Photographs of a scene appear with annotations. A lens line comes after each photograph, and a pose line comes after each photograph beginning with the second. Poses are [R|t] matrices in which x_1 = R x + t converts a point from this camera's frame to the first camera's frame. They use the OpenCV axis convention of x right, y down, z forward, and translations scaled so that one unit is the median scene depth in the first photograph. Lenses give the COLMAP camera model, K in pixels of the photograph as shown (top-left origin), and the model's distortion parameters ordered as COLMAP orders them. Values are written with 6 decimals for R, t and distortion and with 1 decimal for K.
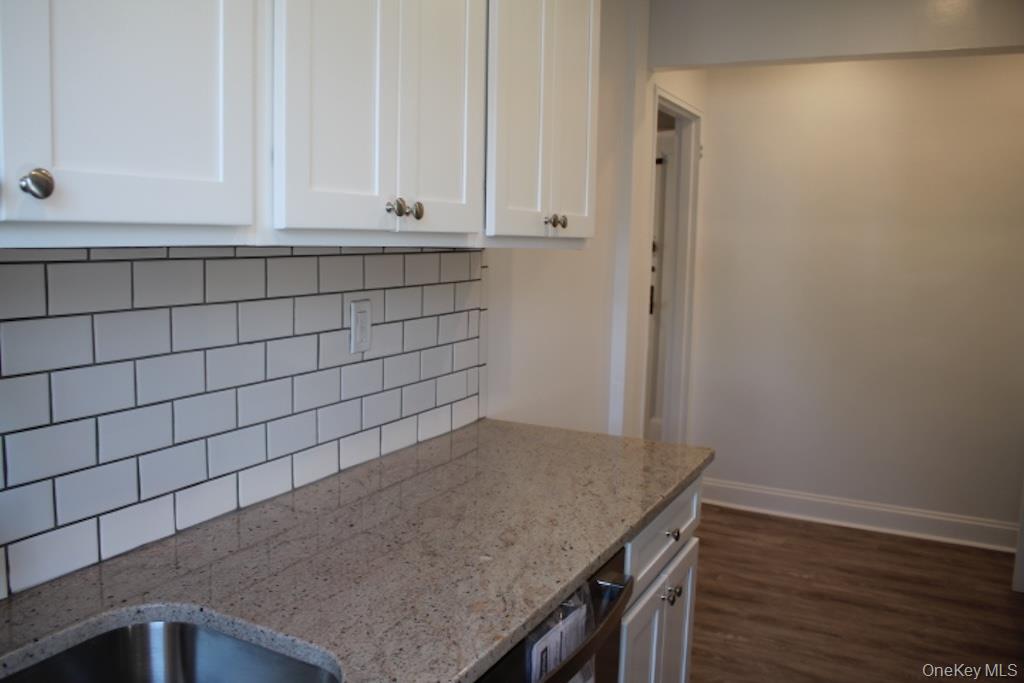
lens RADIAL K [[857.2, 0, 499.4], [0, 857.2, 336.4], [0, 0, 1]] dist [-0.165304, 0.142936]
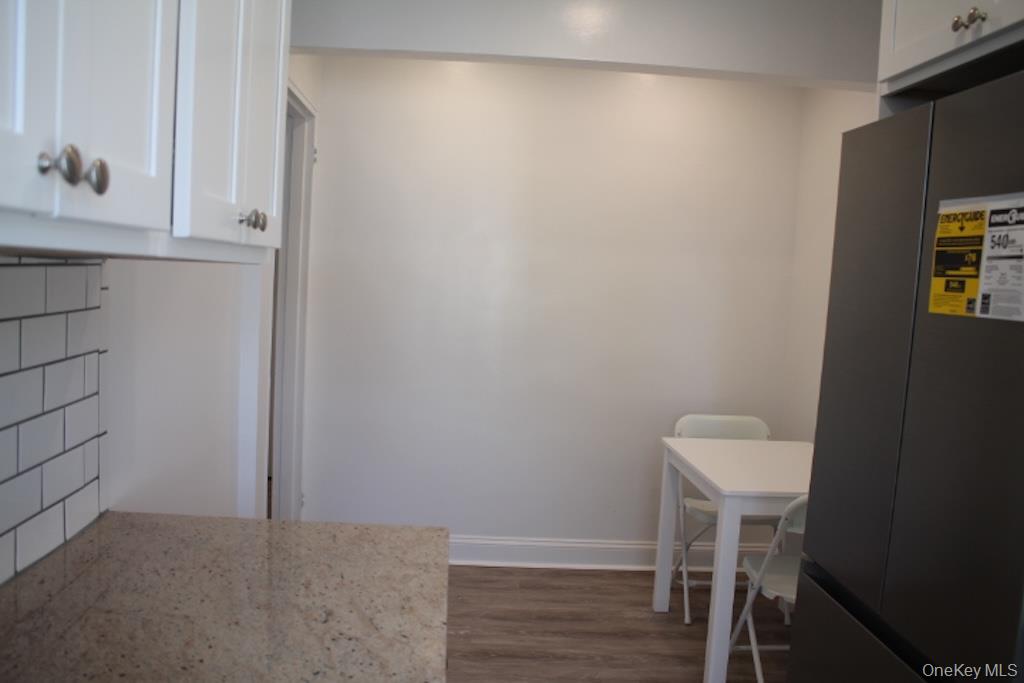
lens RADIAL K [[857.2, 0, 499.4], [0, 857.2, 336.4], [0, 0, 1]] dist [-0.165304, 0.142936]
pose [[0.857756, -0.016957, 0.513777, -0.086704], [0.028828, 0.999470, -0.015141, -0.024358], [-0.513248, 0.027798, 0.857790, 0.281448]]
